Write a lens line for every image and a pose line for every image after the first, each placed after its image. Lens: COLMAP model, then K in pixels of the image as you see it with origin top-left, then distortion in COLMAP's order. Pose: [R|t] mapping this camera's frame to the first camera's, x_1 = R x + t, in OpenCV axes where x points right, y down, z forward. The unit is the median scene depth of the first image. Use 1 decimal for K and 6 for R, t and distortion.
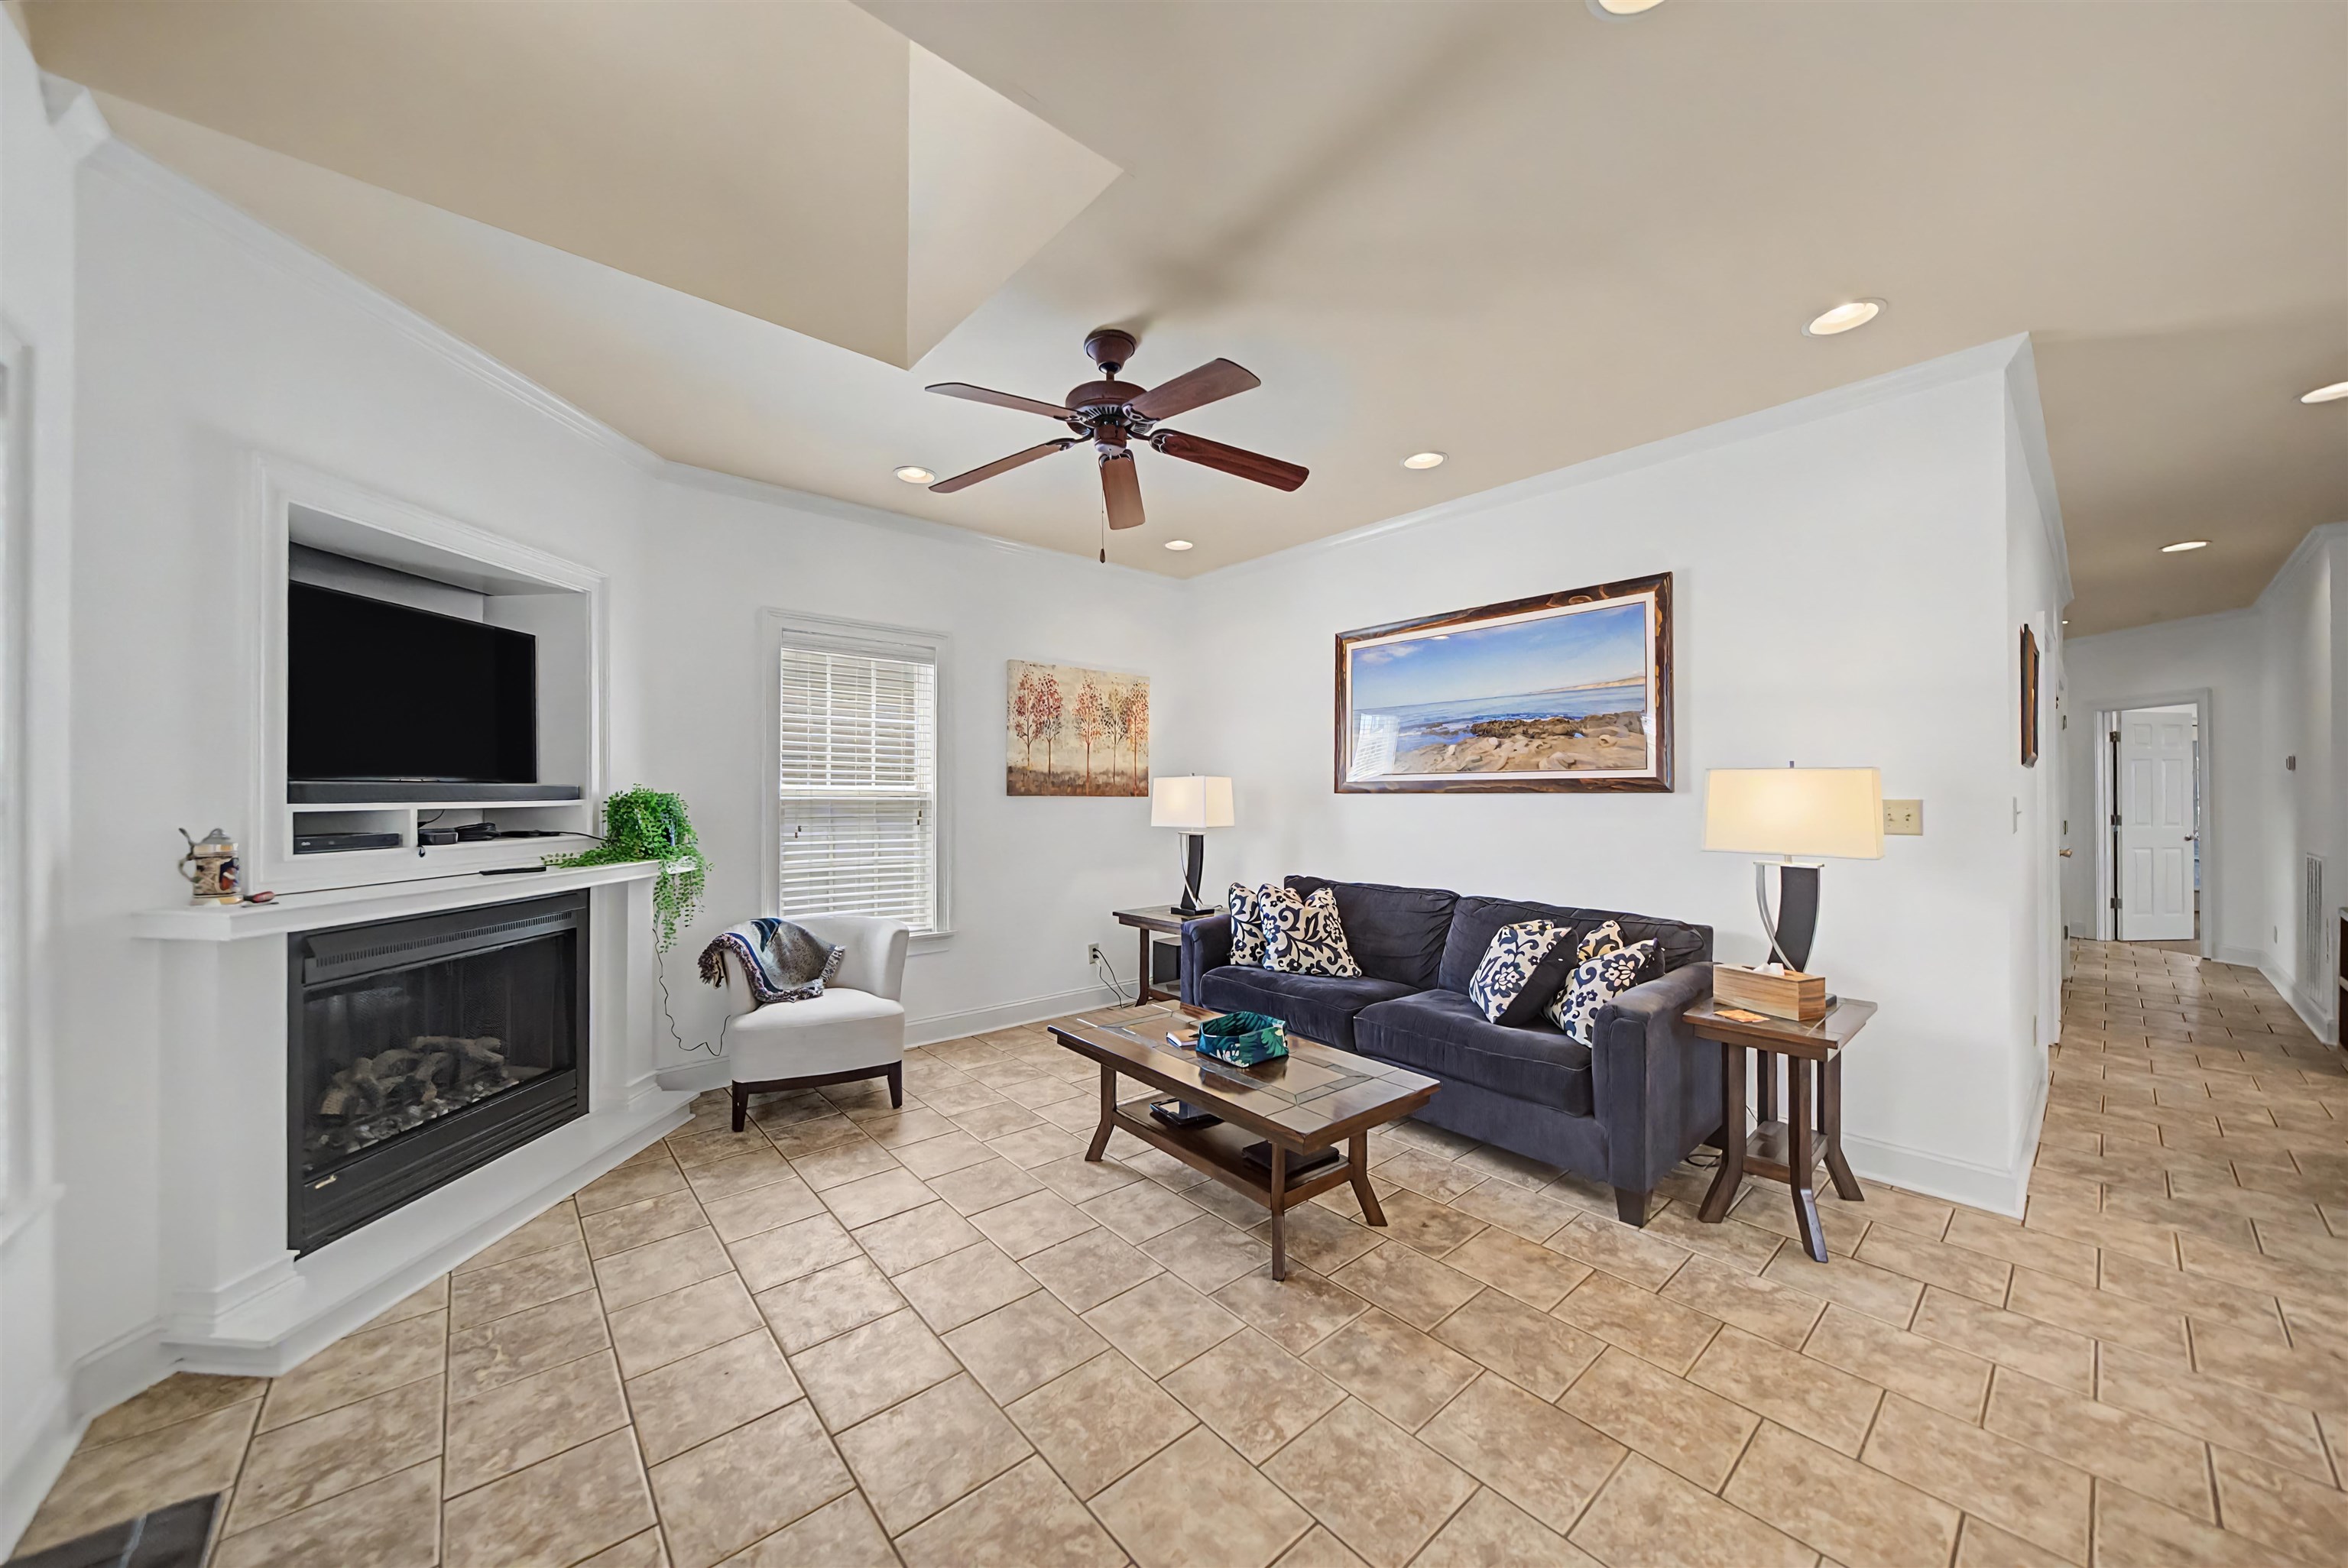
lens RADIAL K [[817.4, 0, 1158.8], [0, 817.4, 779.5], [0, 0, 1]] dist [-0.002125, -0.000118]
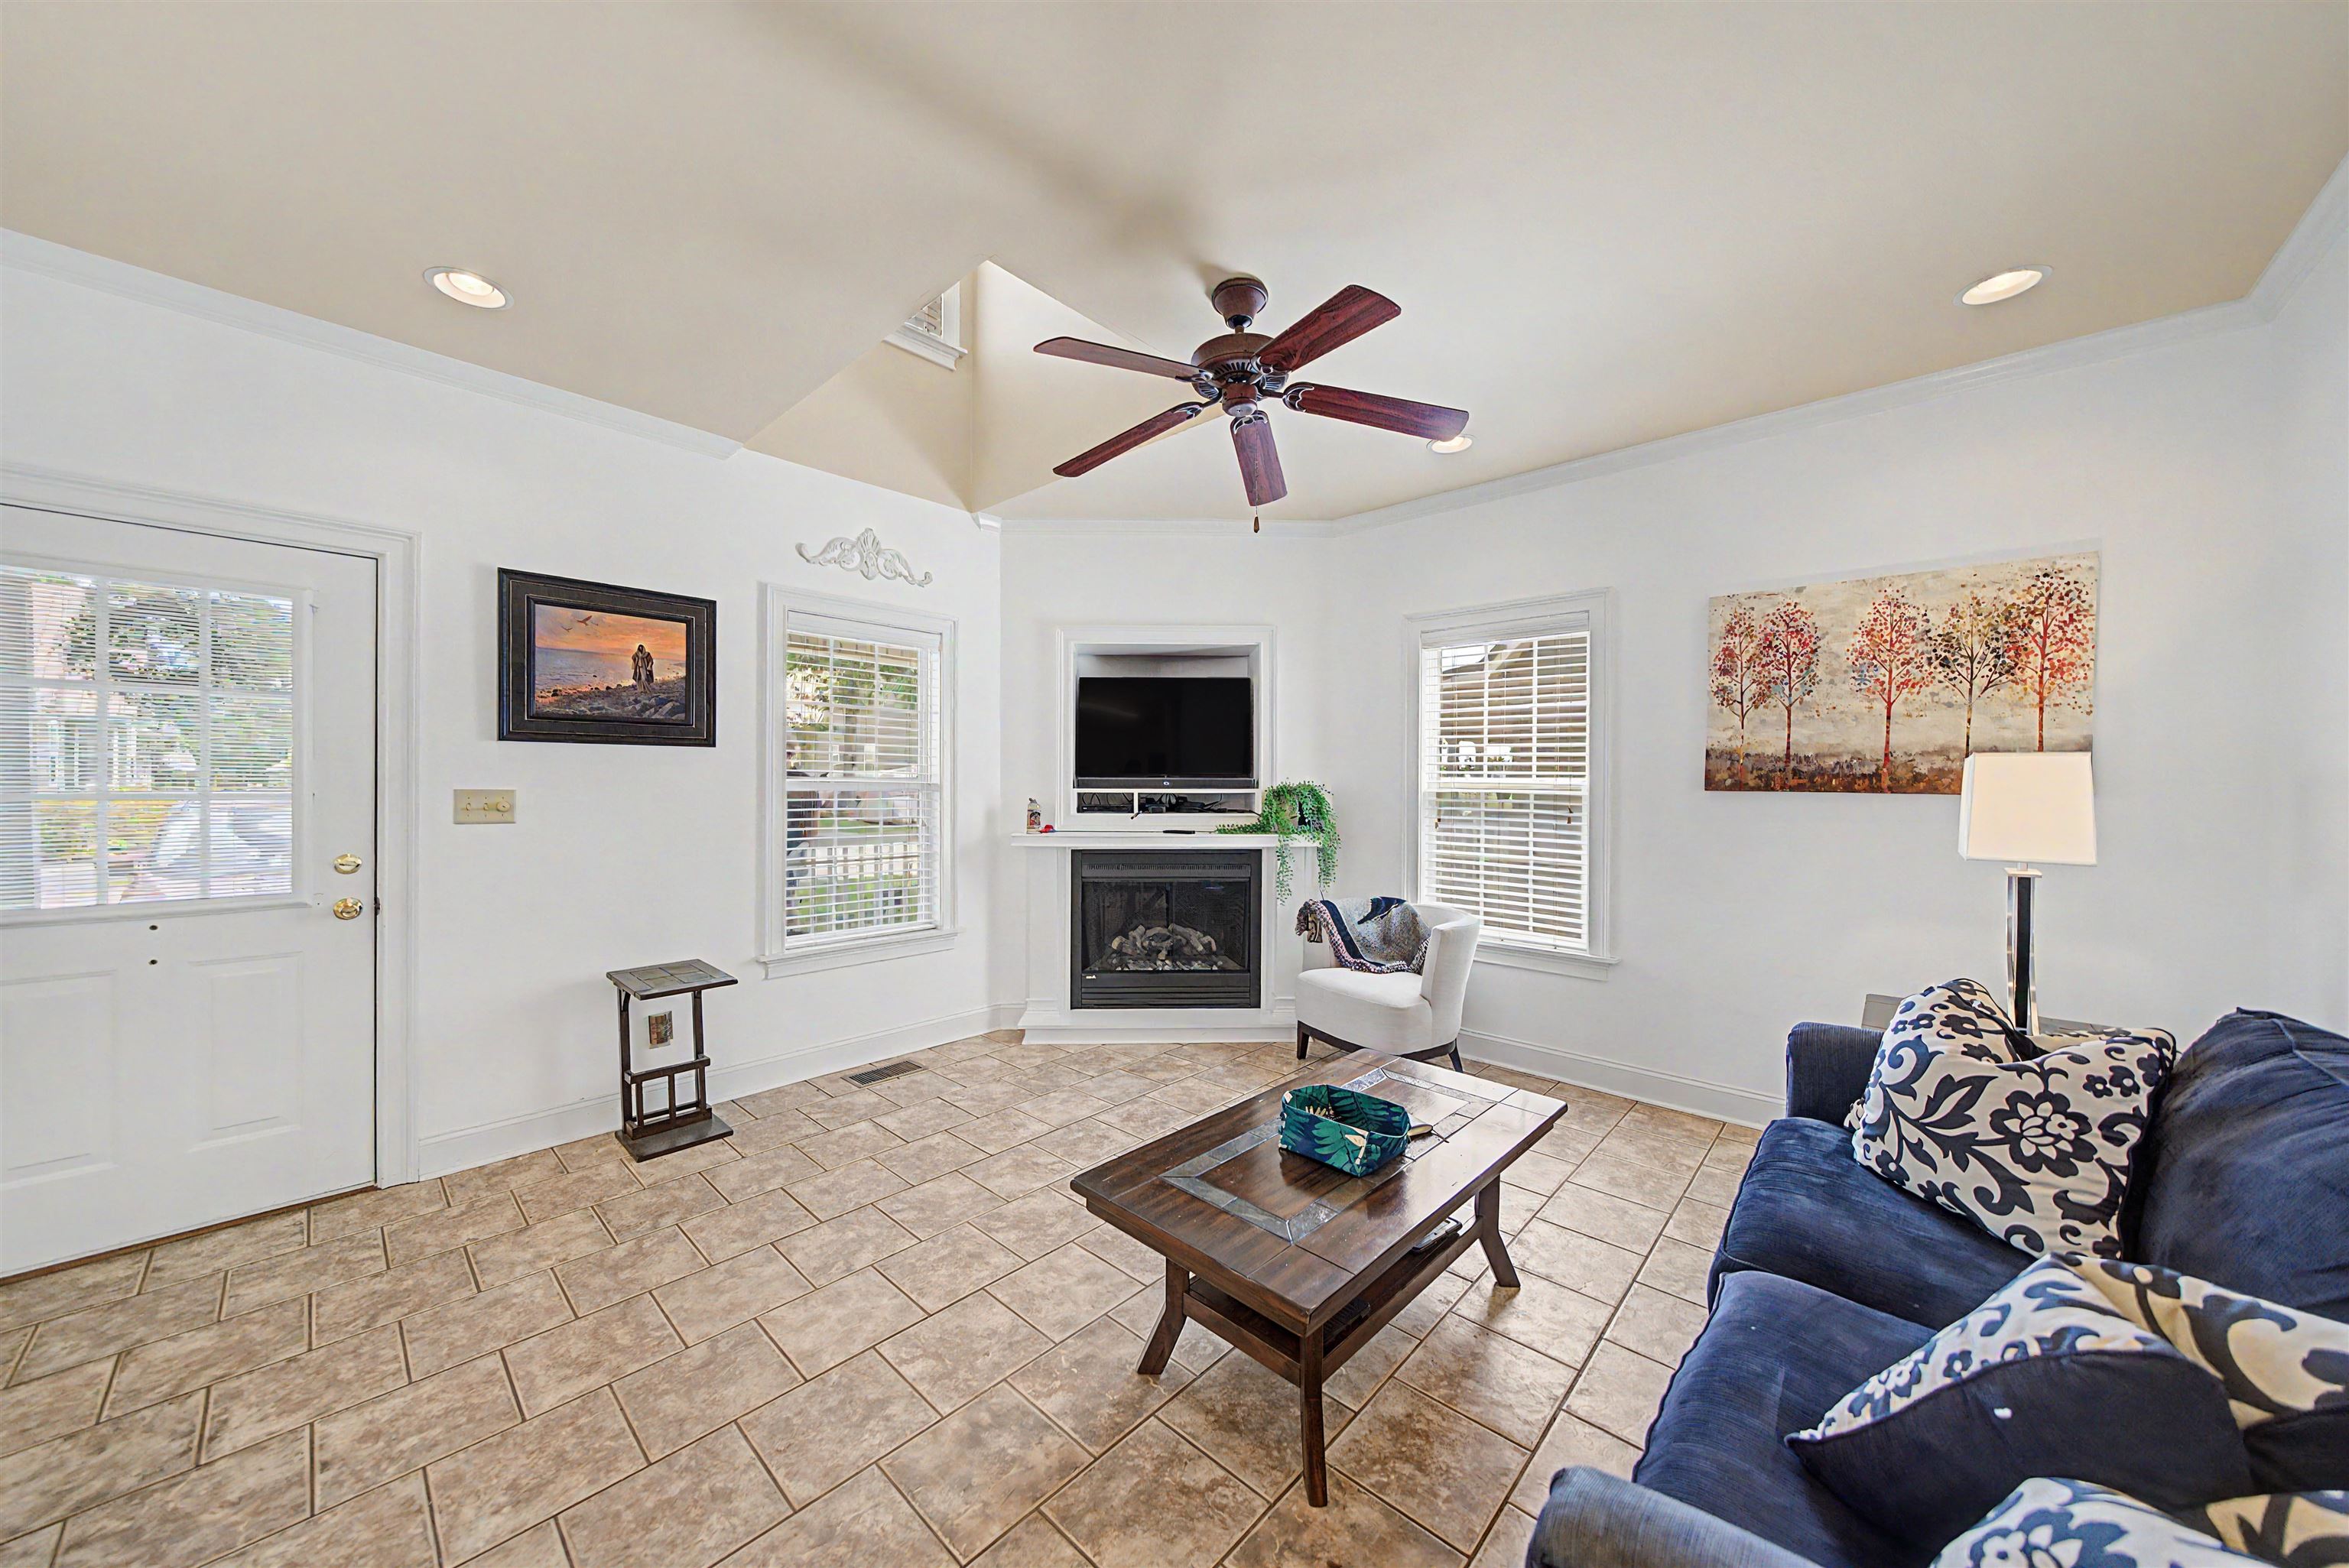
lens RADIAL K [[817.8, 0, 1159.3], [0, 817.8, 779.5], [0, 0, 1]] dist [-0.002125, -0.000118]
pose [[0.105868, -0.004813, -0.994369, 0.651166], [0.009968, 0.999943, -0.003779, 0.010894], [0.994330, -0.009512, 0.105910, 0.624115]]
